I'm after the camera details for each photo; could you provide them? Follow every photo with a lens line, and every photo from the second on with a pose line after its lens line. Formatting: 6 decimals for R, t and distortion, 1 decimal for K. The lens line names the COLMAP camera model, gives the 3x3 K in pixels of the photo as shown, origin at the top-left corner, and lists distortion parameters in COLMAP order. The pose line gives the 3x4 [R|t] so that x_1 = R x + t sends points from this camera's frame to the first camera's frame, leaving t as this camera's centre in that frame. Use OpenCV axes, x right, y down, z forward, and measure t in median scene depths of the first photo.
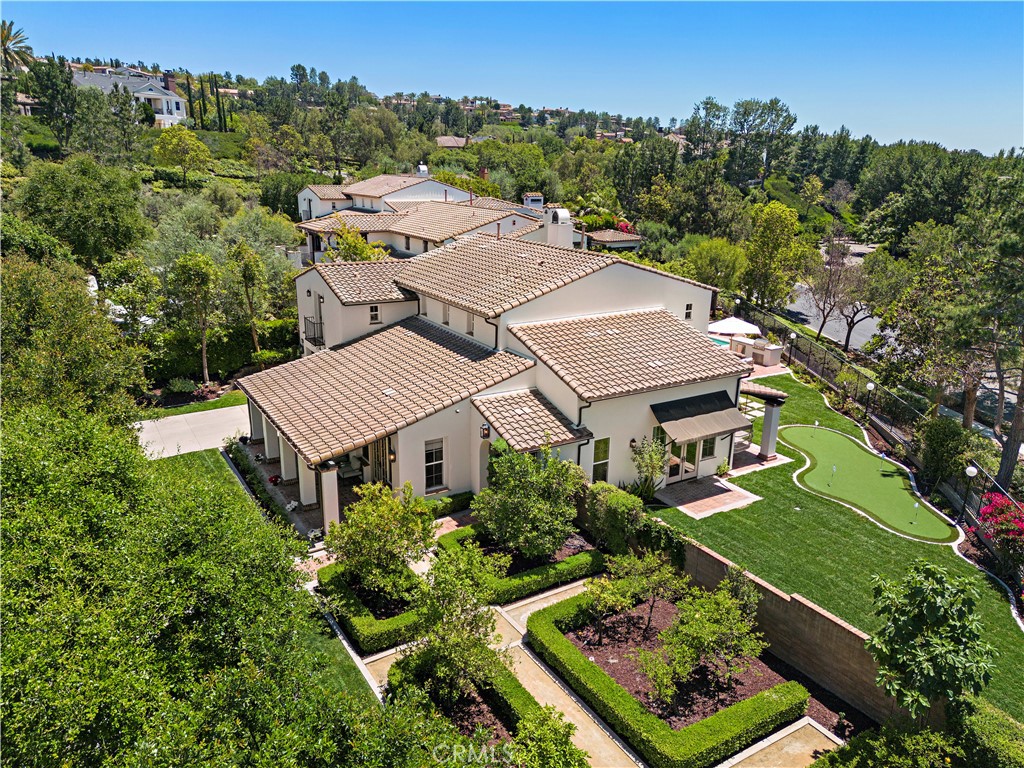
lens RADIAL K [[713.6, 0, 515.1], [0, 713.6, 380.6], [0, 0, 1]] dist [0.074709, -0.089100]
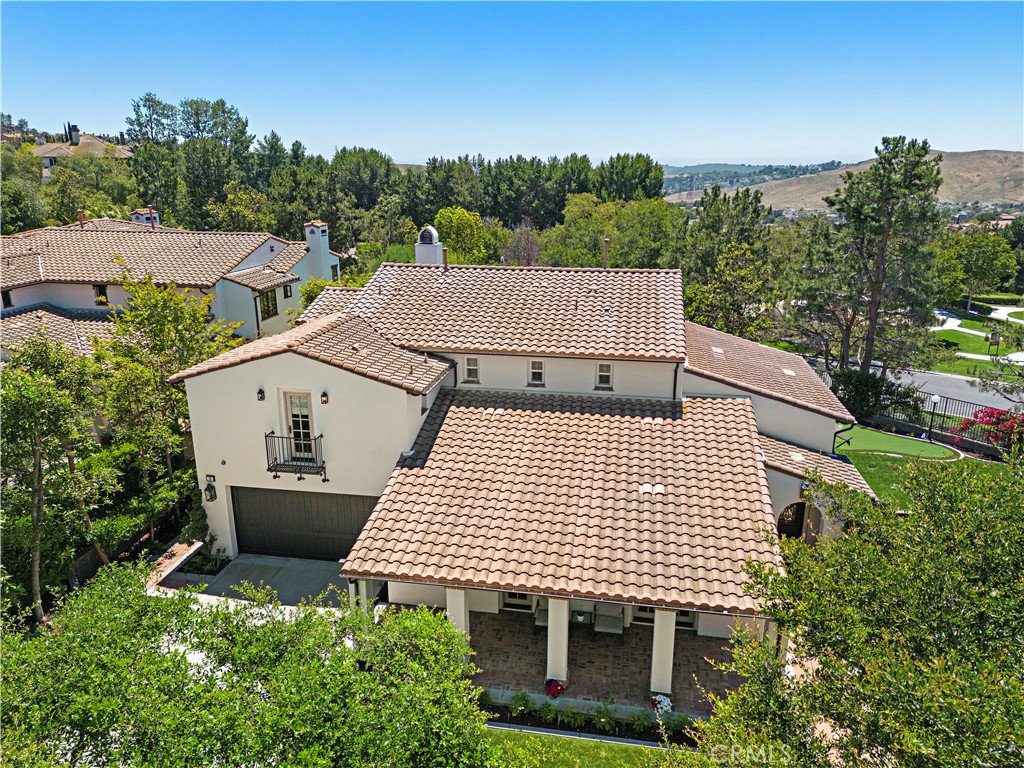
lens RADIAL K [[706.6, 0, 515.4], [0, 706.6, 381.9], [0, 0, 1]] dist [0.073102, -0.083657]
pose [[0.669033, -0.225594, 0.708169, -0.375533], [0.226385, 0.969400, 0.094938, -0.094069], [-0.707916, 0.096802, 0.699631, 0.295911]]
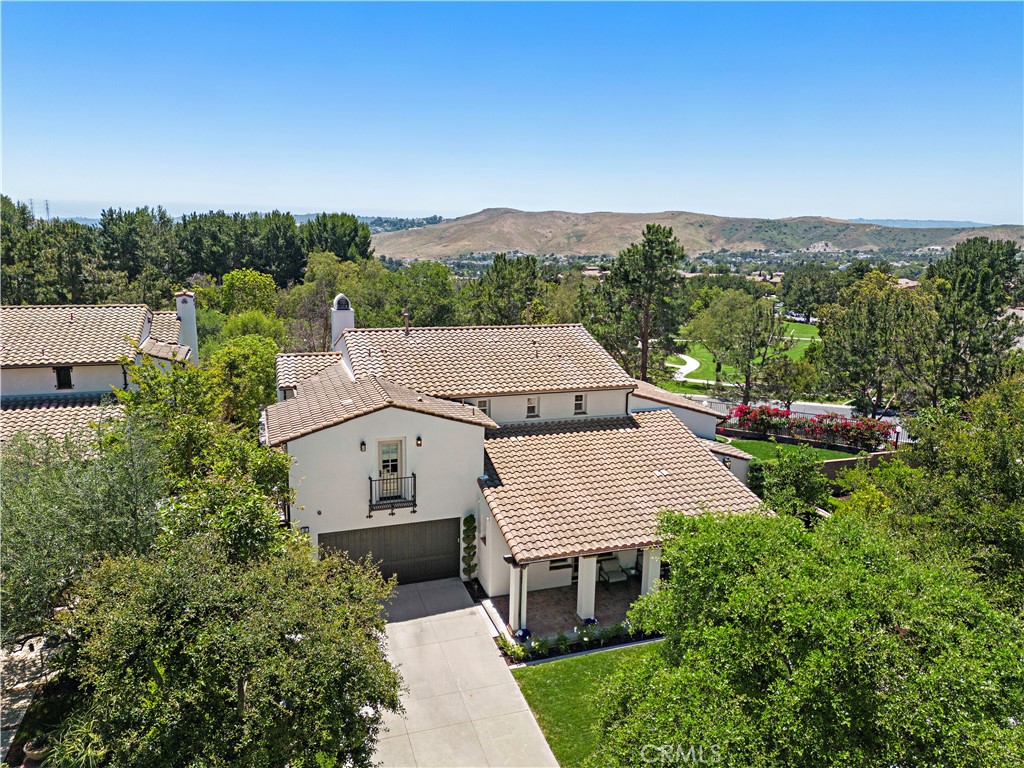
lens RADIAL K [[713.6, 0, 515.1], [0, 713.6, 380.6], [0, 0, 1]] dist [0.074709, -0.089100]
pose [[0.228696, -0.214619, 0.949546, -0.600498], [0.265884, 0.952081, 0.151154, -0.165772], [-0.936485, 0.217901, 0.274801, 0.442270]]
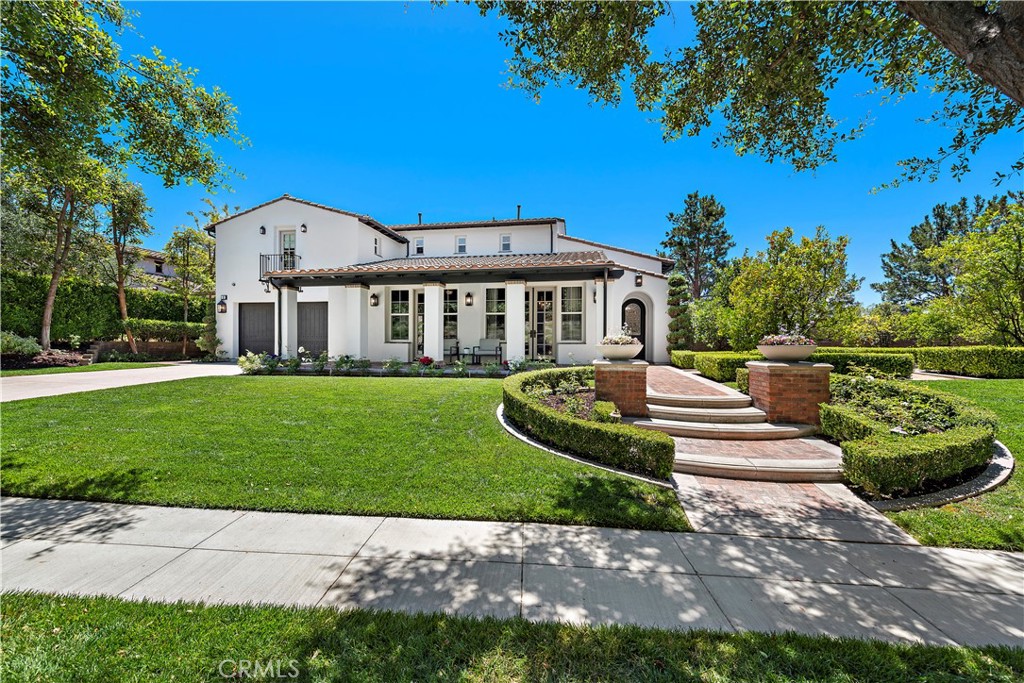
lens RADIAL K [[404.8, 0, 513.4], [0, 404.8, 346.0], [0, 0, 1]] dist [0.000749, -0.000126]
pose [[0.671763, -0.017791, 0.740552, -0.300477], [0.224959, 0.957398, -0.181062, 0.112079], [-0.705782, 0.288225, 0.647146, 0.343873]]
